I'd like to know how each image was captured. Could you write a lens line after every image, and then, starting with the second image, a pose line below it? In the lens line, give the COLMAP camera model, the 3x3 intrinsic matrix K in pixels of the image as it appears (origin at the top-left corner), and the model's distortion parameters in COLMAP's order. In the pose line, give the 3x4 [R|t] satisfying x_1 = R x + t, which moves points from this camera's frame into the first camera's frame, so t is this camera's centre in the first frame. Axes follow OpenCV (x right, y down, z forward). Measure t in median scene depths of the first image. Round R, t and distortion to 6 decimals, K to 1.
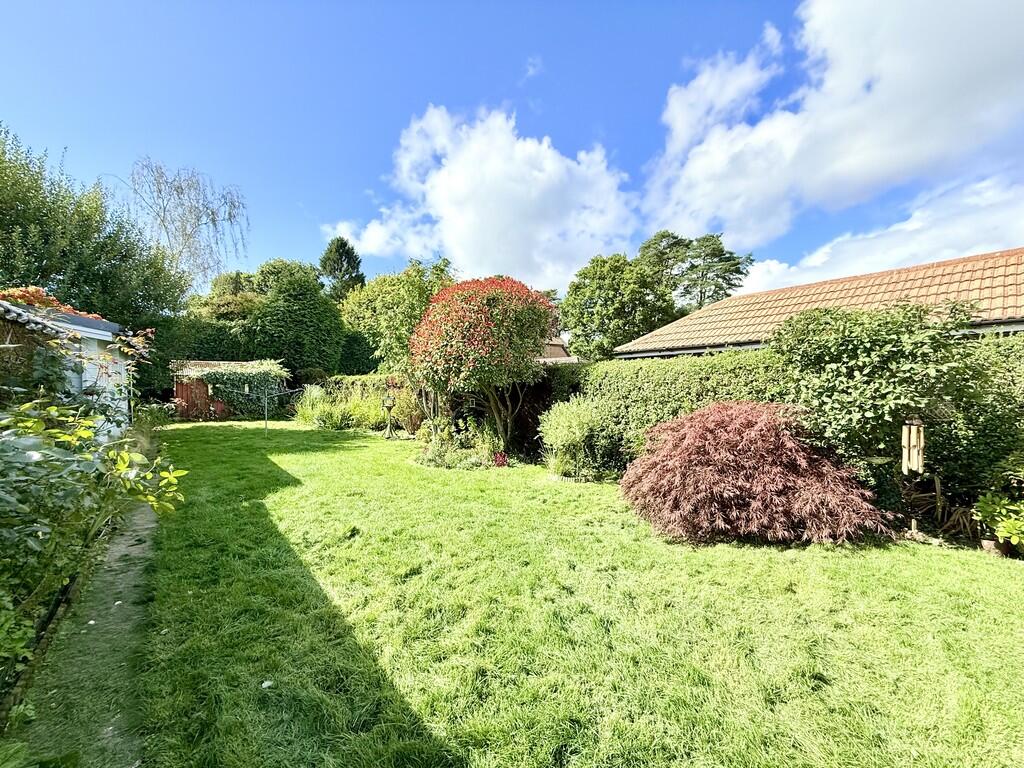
lens RADIAL K [[410.6, 0, 514.2], [0, 410.6, 382.7], [0, 0, 1]] dist [0.003980, 0.000938]
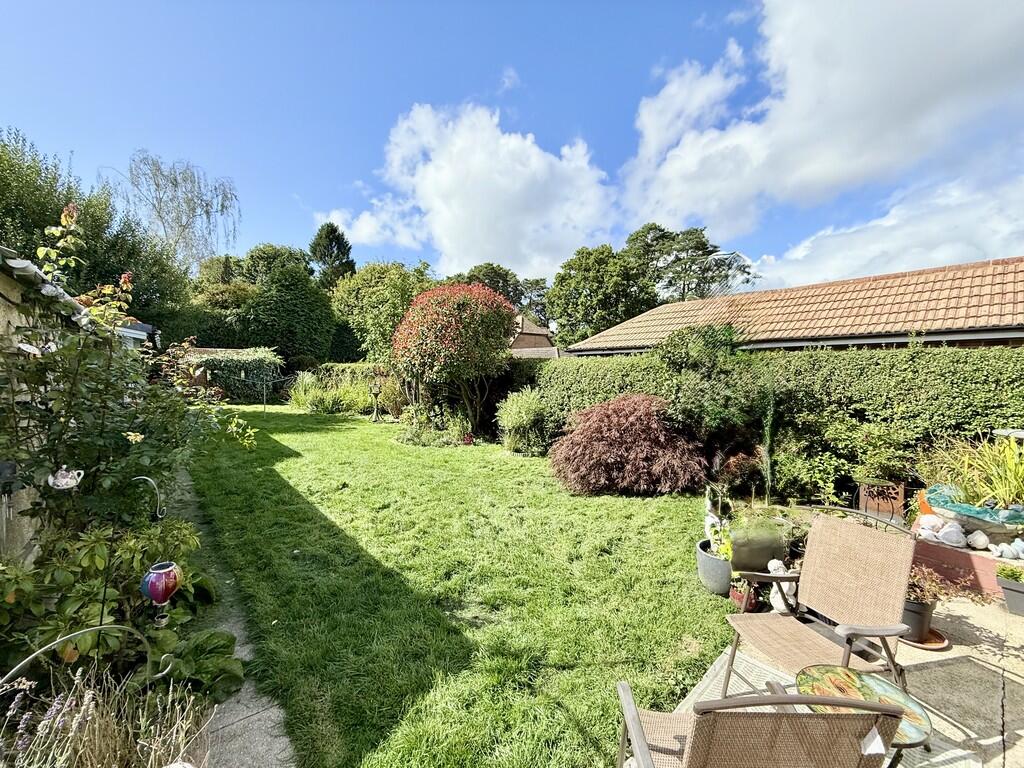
lens RADIAL K [[410.6, 0, 512.0], [0, 410.6, 385.1], [0, 0, 1]] dist [0.003980, 0.000938]
pose [[0.999813, 0.011226, 0.015718, 0.036804], [-0.011820, 0.999199, 0.038244, -0.008816], [-0.015276, -0.038423, 0.999145, -0.093925]]
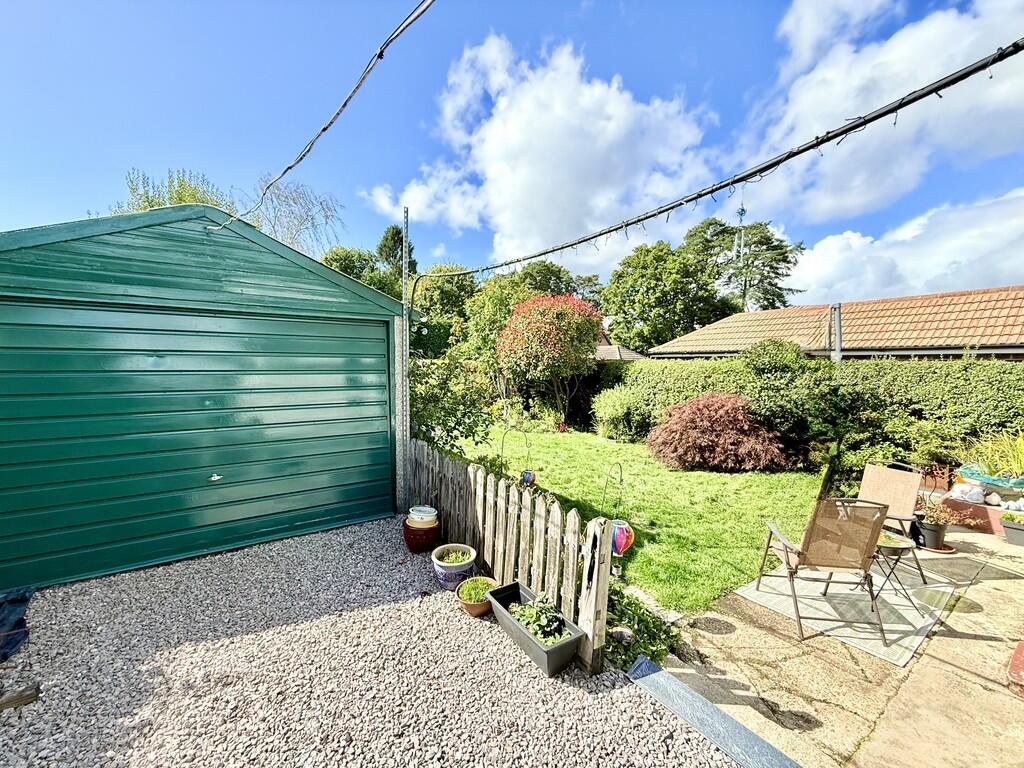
lens RADIAL K [[410.6, 0, 513.0], [0, 410.6, 387.5], [0, 0, 1]] dist [0.003980, 0.000938]
pose [[0.995464, 0.029636, -0.090408, -0.039191], [-0.024422, 0.998004, 0.058240, -0.015086], [0.091954, -0.055767, 0.994200, -0.207023]]
